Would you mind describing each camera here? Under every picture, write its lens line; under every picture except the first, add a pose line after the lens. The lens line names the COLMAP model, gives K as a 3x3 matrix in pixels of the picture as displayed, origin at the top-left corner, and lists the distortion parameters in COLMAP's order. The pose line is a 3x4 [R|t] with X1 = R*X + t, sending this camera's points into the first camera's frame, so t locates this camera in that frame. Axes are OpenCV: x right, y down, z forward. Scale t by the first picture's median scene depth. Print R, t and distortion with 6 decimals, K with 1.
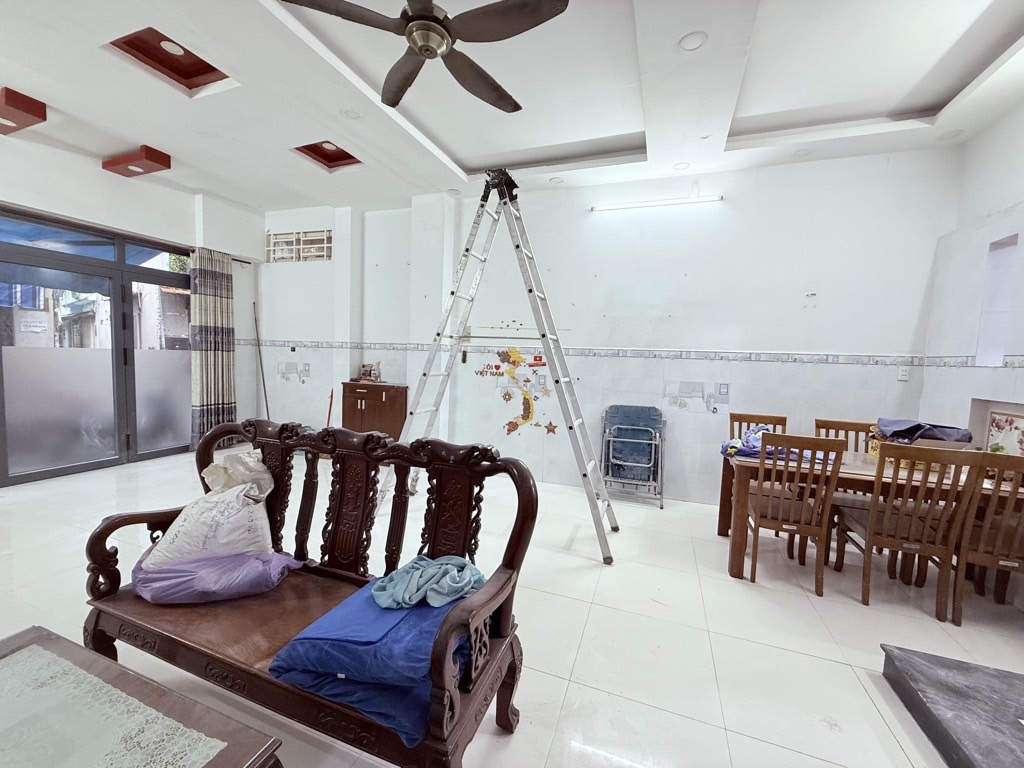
lens RADIAL K [[411.0, 0, 507.2], [0, 411.0, 384.2], [0, 0, 1]] dist [0.004606, -0.000435]
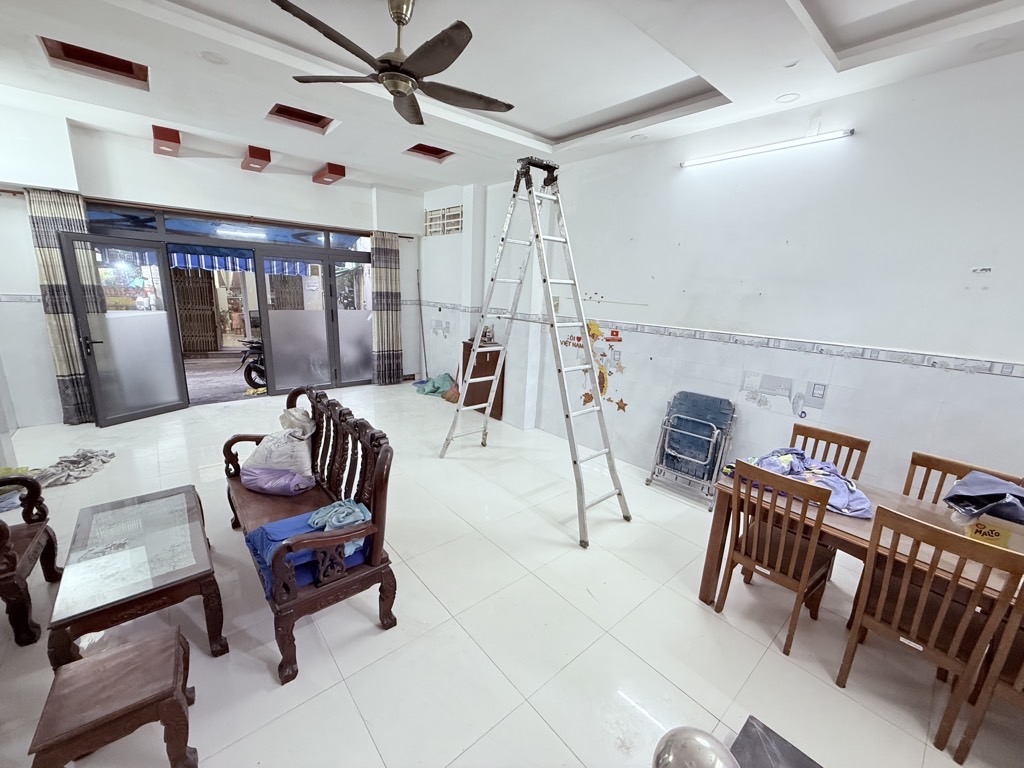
lens RADIAL K [[411.0, 0, 505.0], [0, 411.0, 384.6], [0, 0, 1]] dist [0.004606, -0.000435]
pose [[0.873144, 0.115355, -0.473618, 0.346277], [-0.045539, 0.986650, 0.156357, -0.089181], [0.485331, -0.114954, 0.866740, 0.017413]]
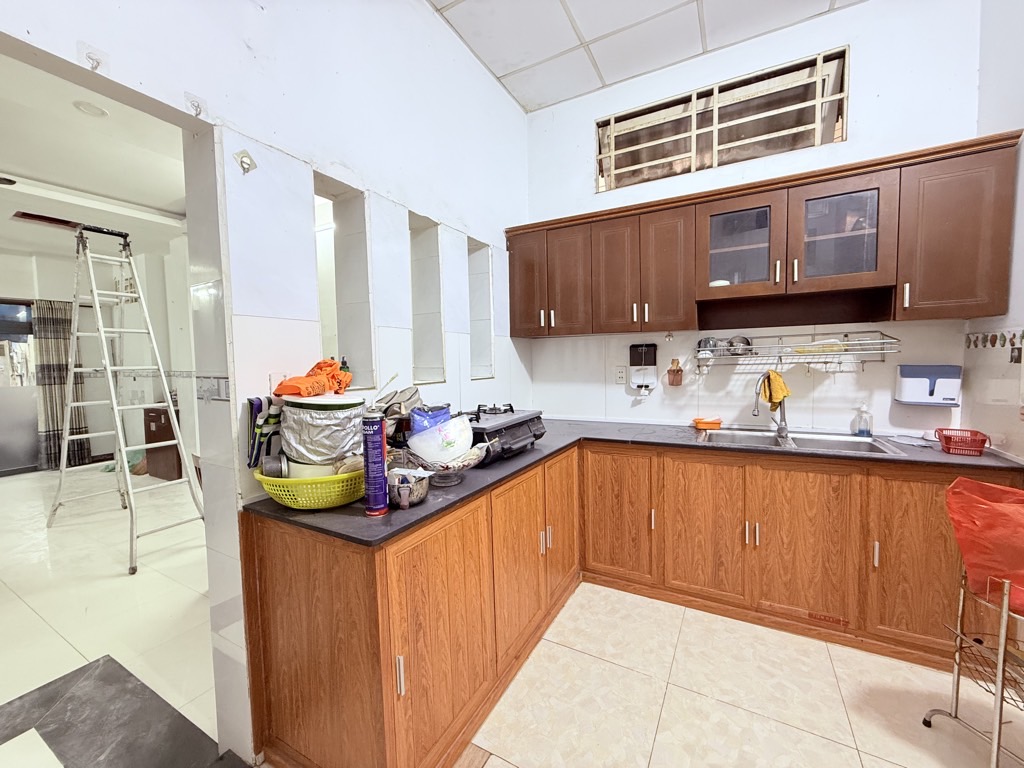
lens RADIAL K [[411.0, 0, 508.3], [0, 411.0, 380.0], [0, 0, 1]] dist [0.004606, -0.000435]
pose [[0.986256, -0.051953, -0.156846, 0.948688], [0.048790, 0.998522, -0.023953, -0.003539], [0.157859, 0.015971, 0.987333, 0.039811]]
